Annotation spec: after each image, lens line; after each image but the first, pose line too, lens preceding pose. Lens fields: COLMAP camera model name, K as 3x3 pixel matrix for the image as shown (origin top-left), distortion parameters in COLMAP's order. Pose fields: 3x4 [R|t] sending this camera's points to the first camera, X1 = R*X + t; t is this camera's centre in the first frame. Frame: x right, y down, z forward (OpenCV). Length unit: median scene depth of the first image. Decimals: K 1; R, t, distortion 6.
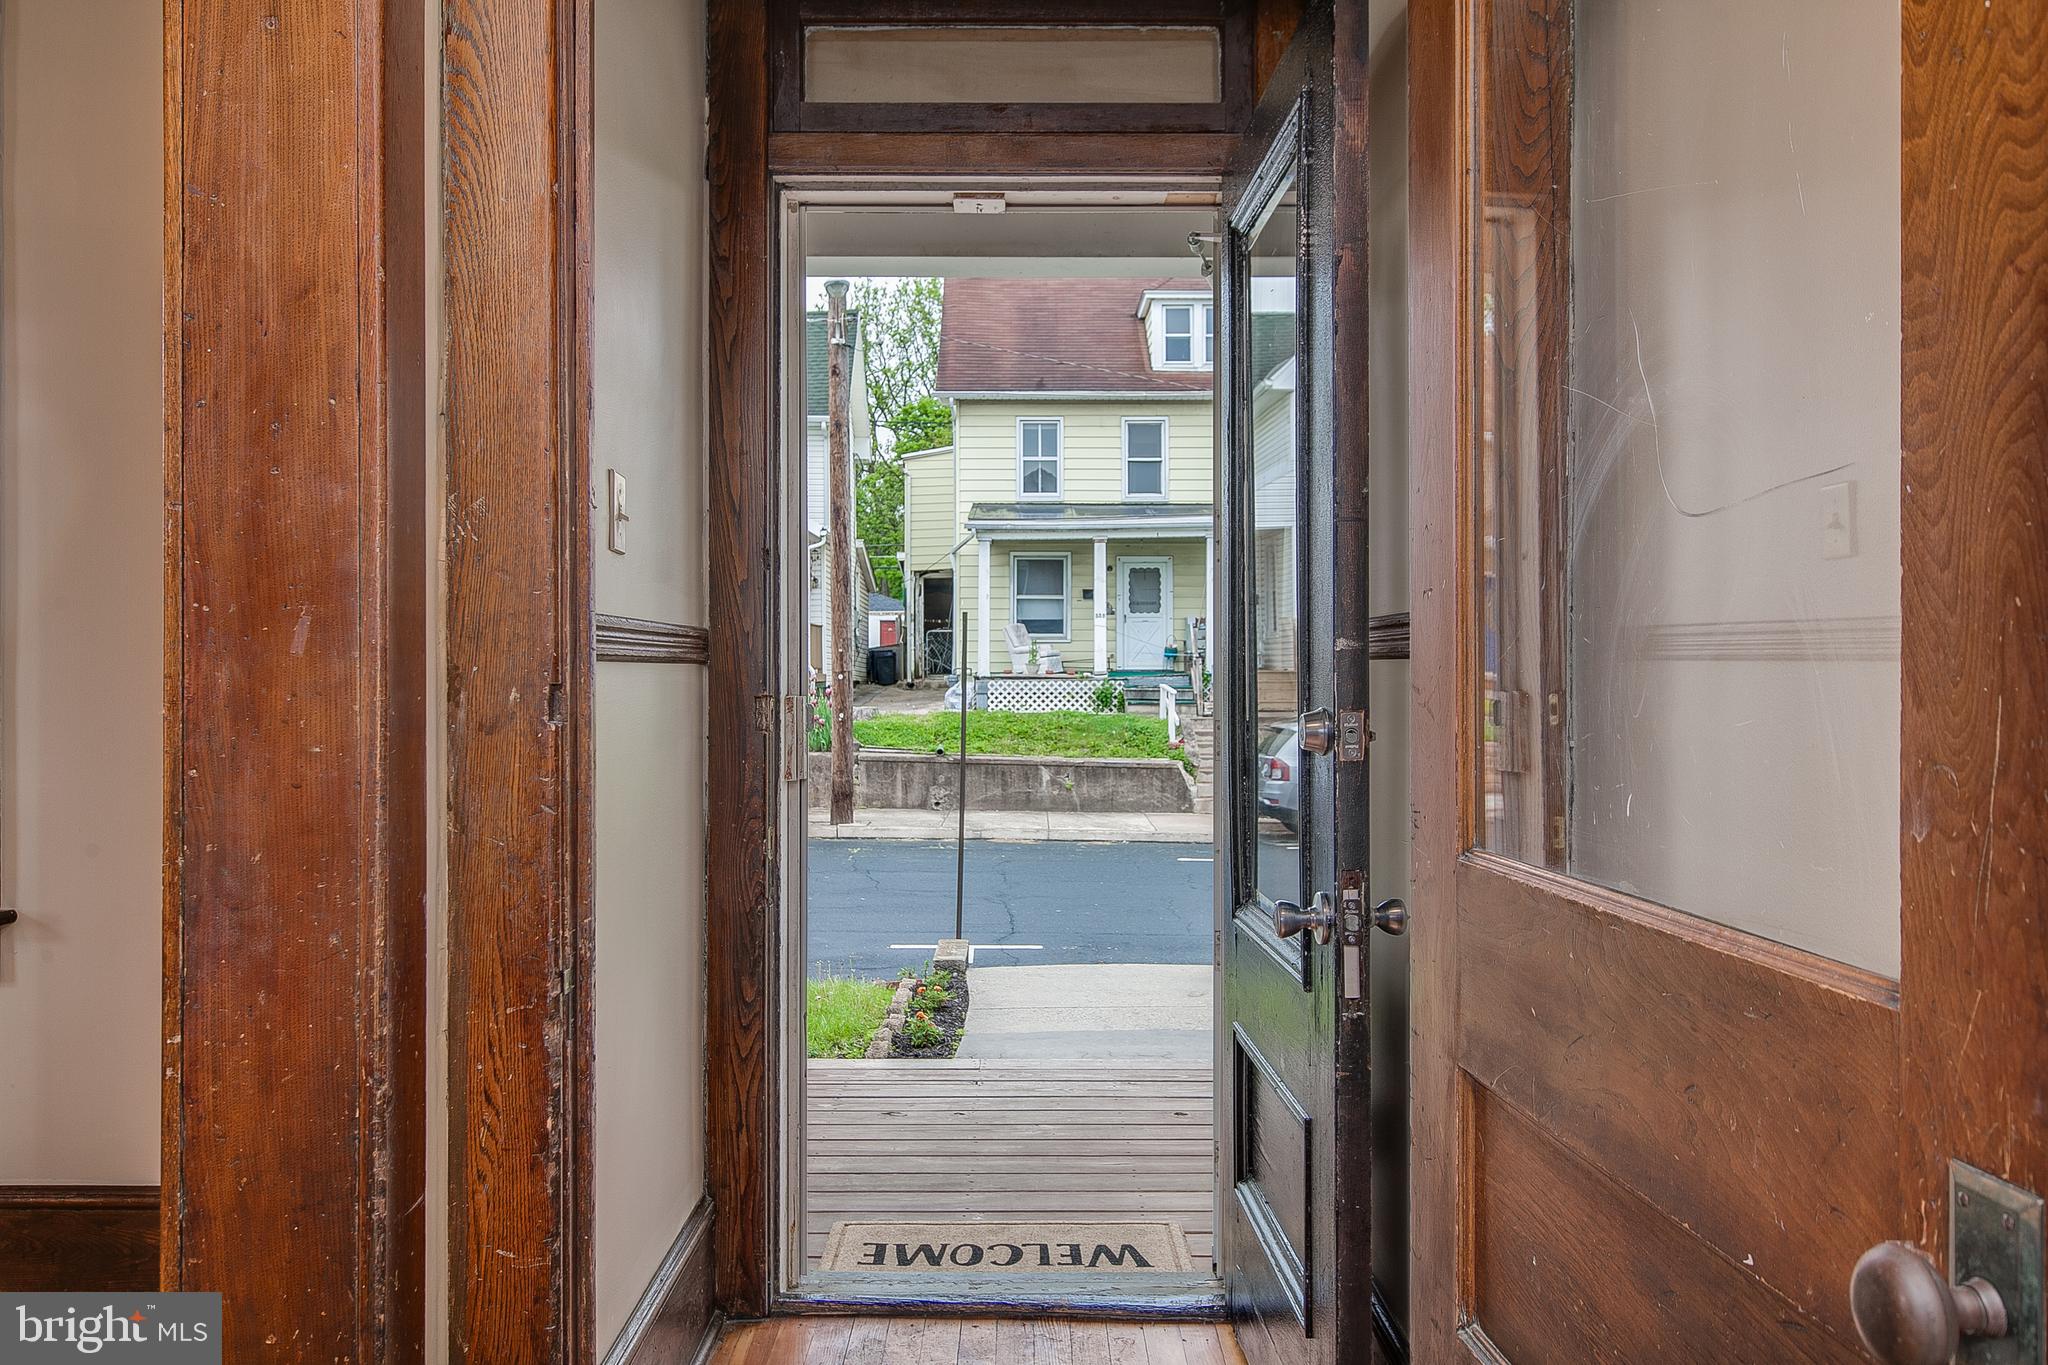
lens RADIAL K [[1587.6, 0, 1024.0], [0, 1587.6, 682.5], [0, 0, 1]] dist [-0.001391, -0.000200]
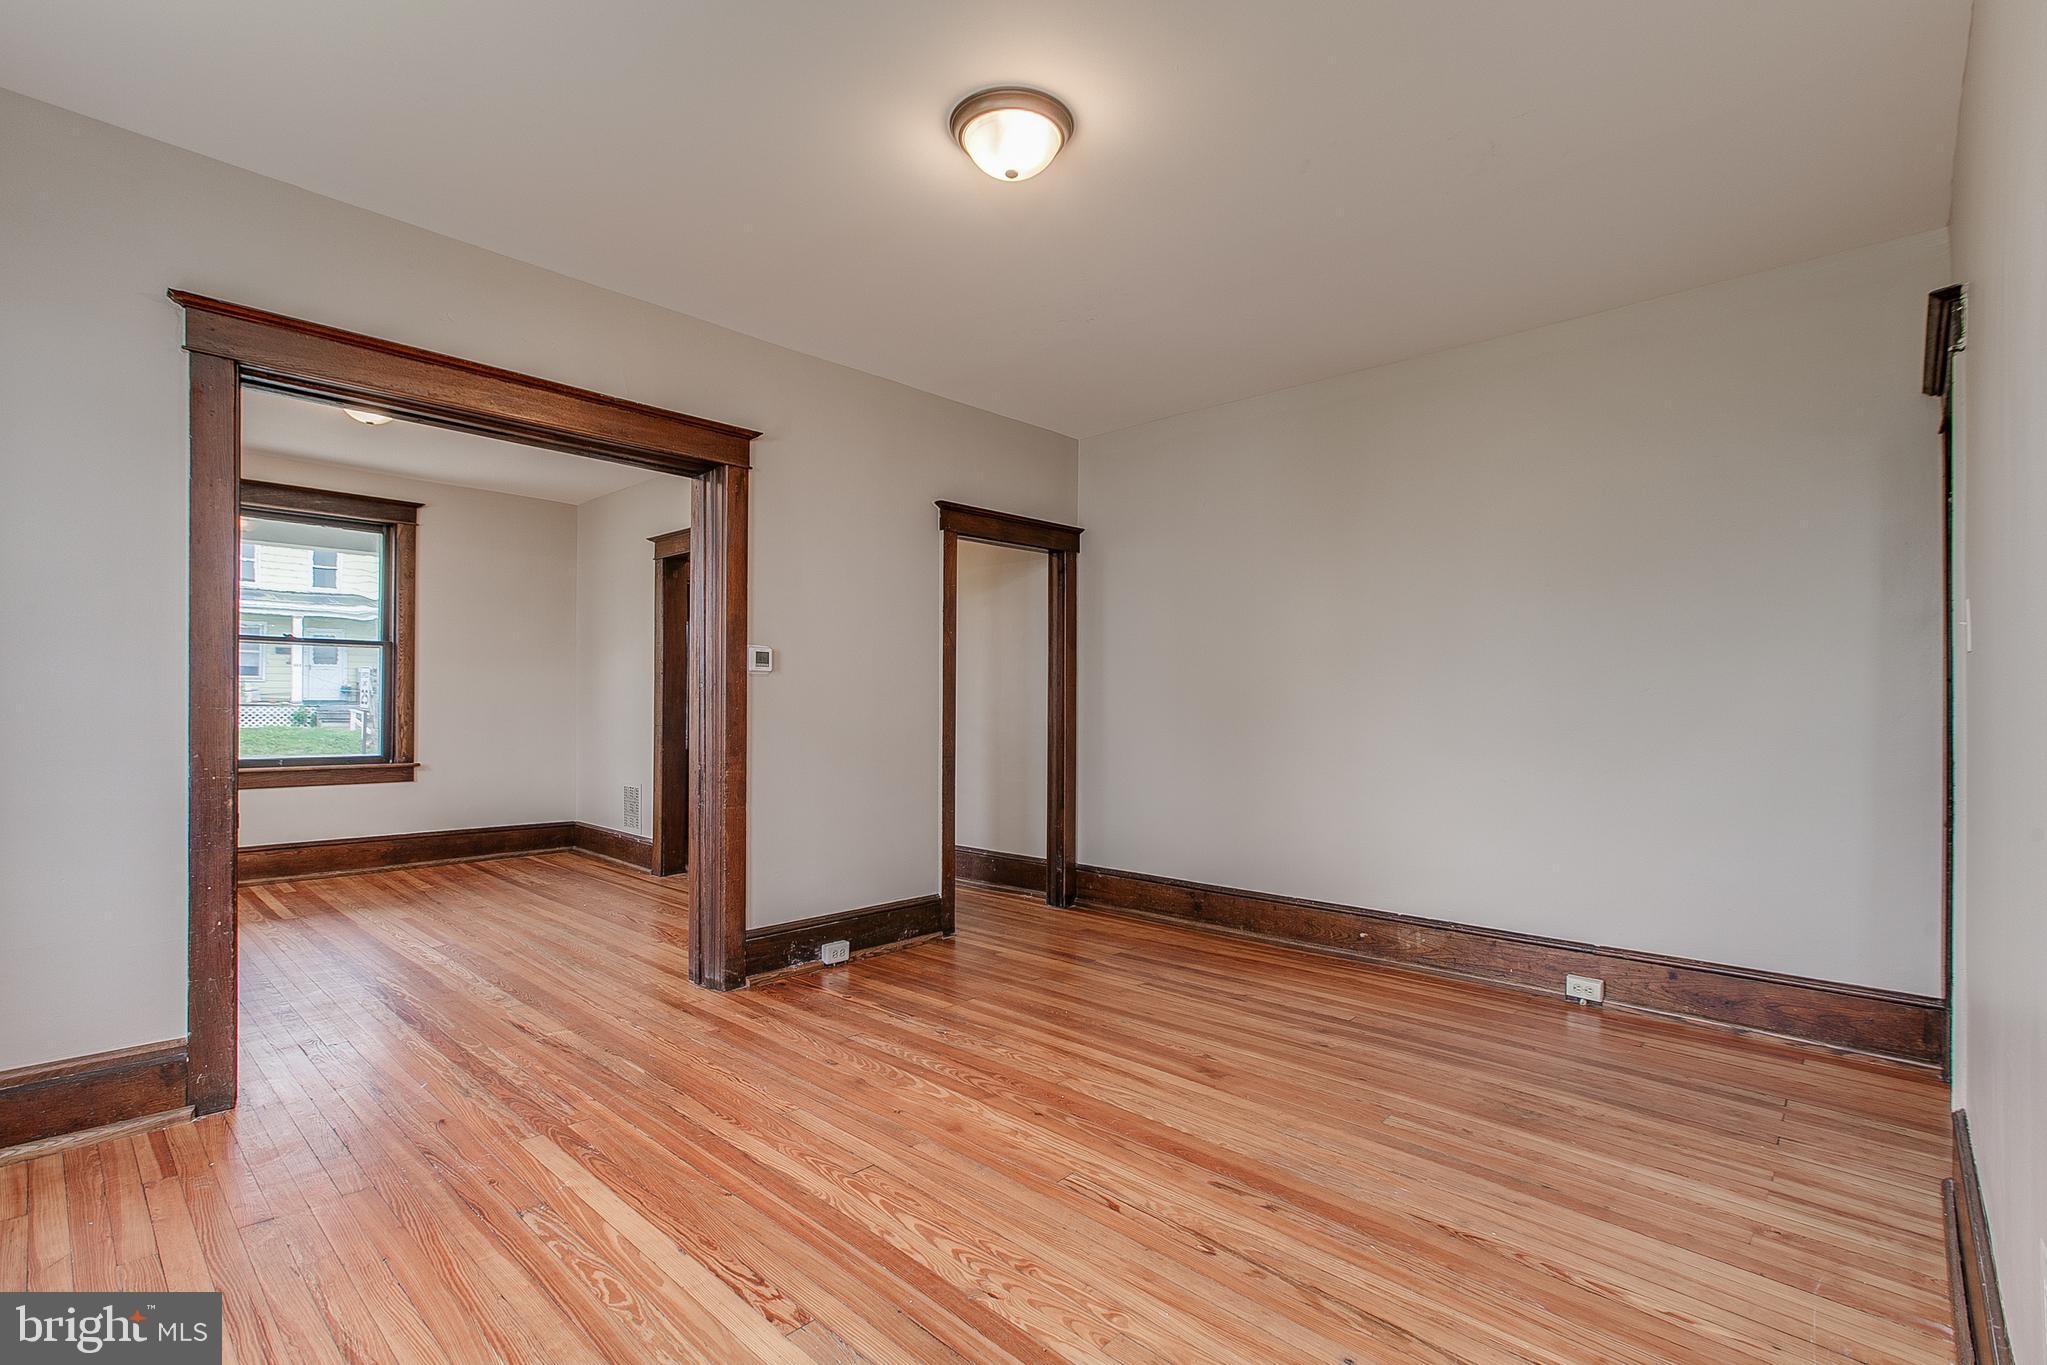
lens RADIAL K [[924.1, 0, 1021.0], [0, 924.1, 699.9], [0, 0, 1]] dist [0.000402, 0.000069]
pose [[0.694447, 0.007813, 0.719502, -0.110629], [0.000240, 0.999938, -0.011090, 0.002244], [-0.719544, 0.007874, 0.694402, -0.138892]]
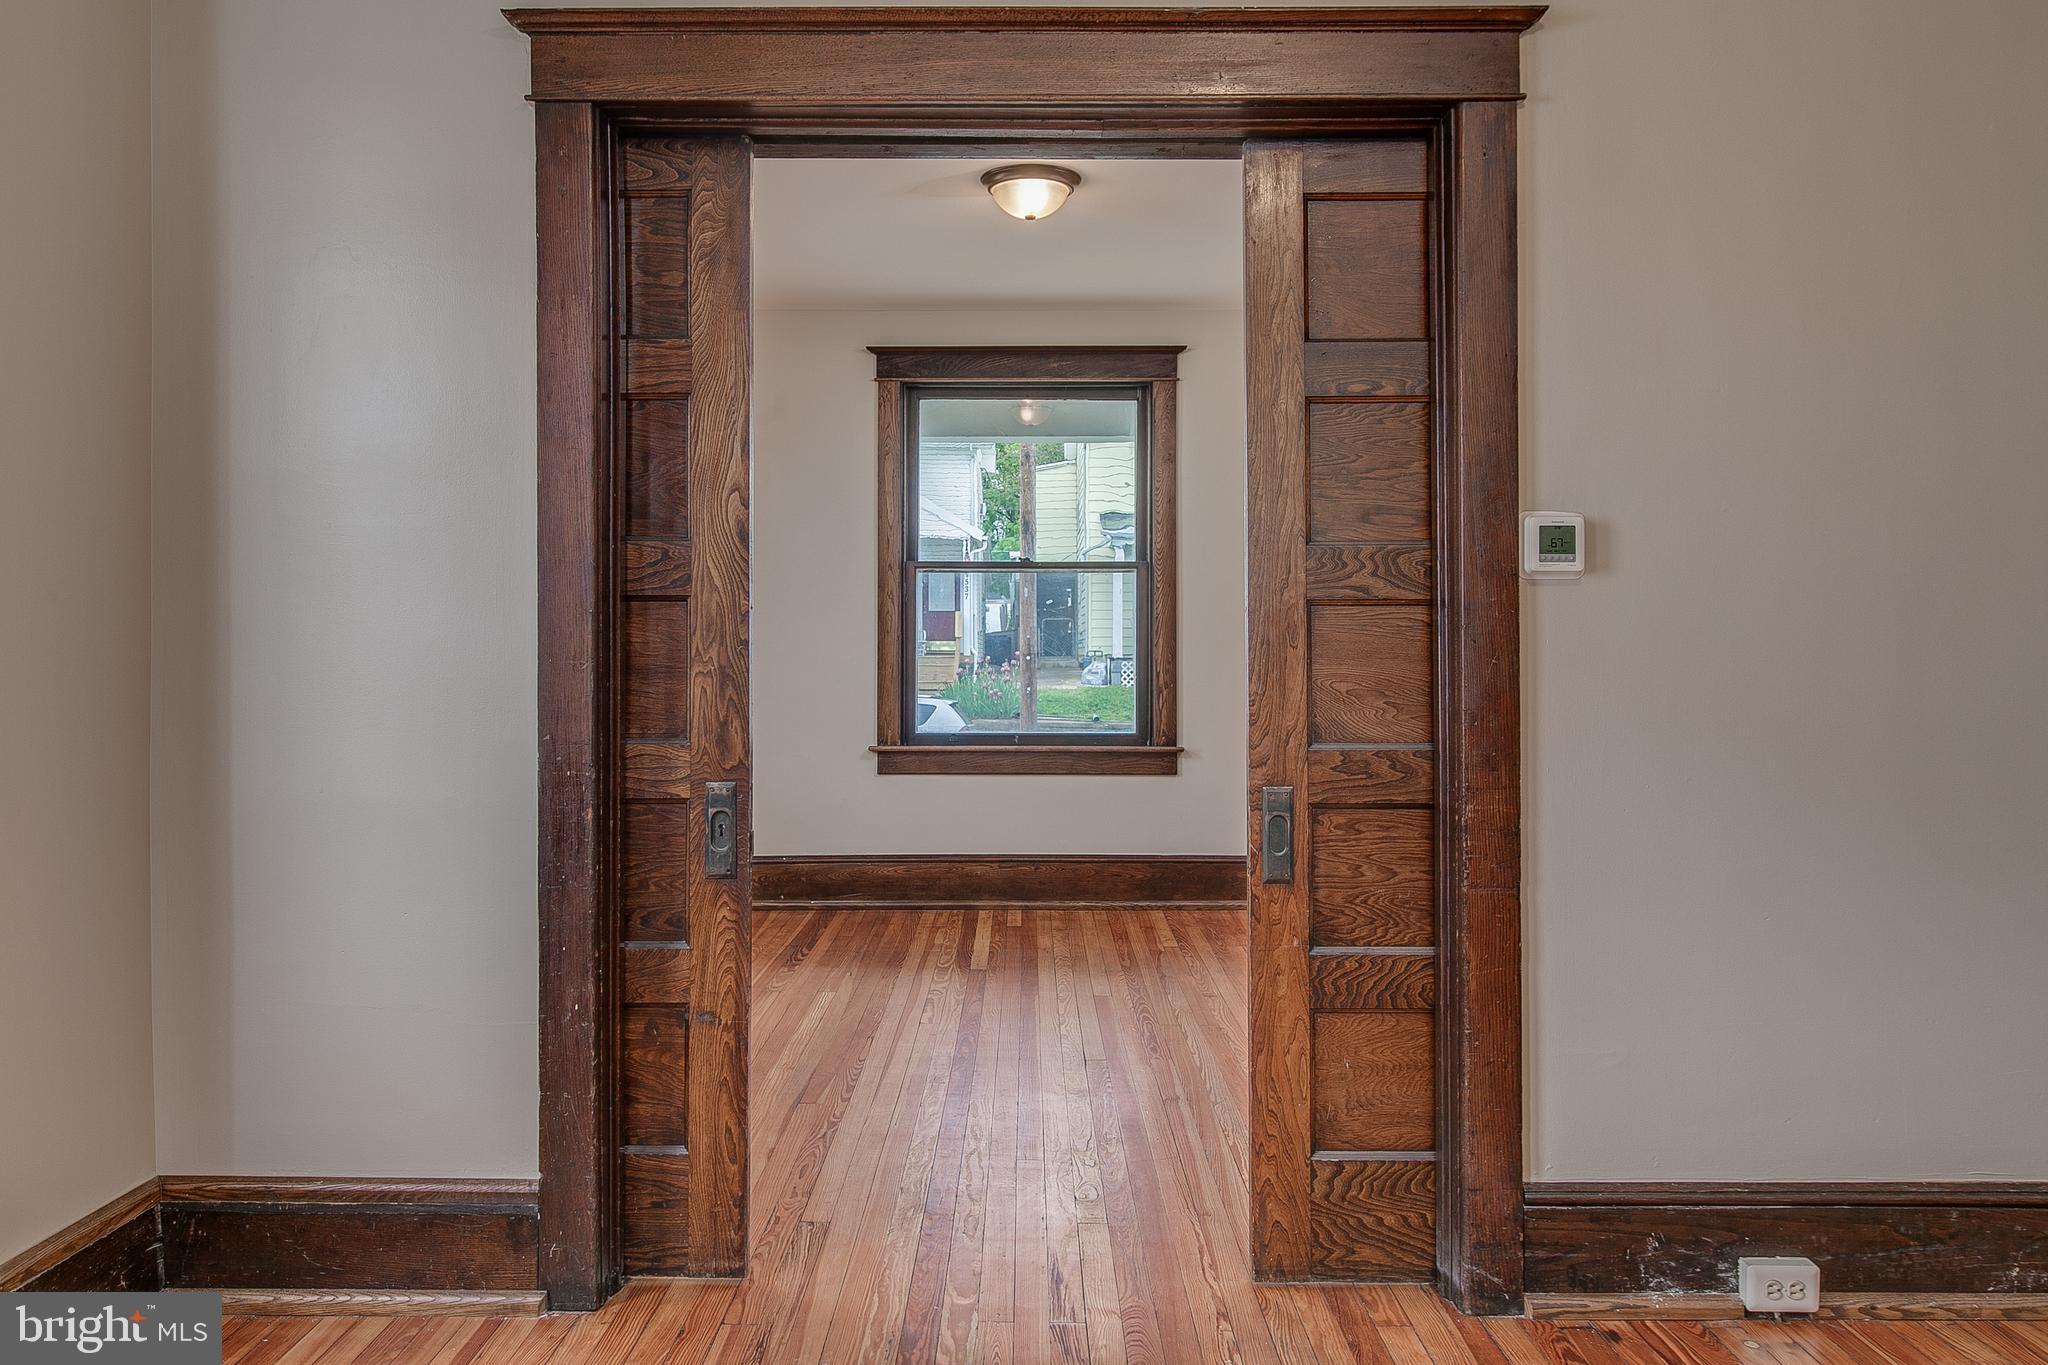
lens RADIAL K [[1470.8, 0, 1020.5], [0, 1470.8, 638.7], [0, 0, 1]] dist [-0.001153, 0.002465]
pose [[0.999780, -0.000197, -0.020975, -0.074962], [-0.000190, 0.999830, -0.018459, 0.002289], [0.020975, 0.018459, 0.999610, -0.111967]]
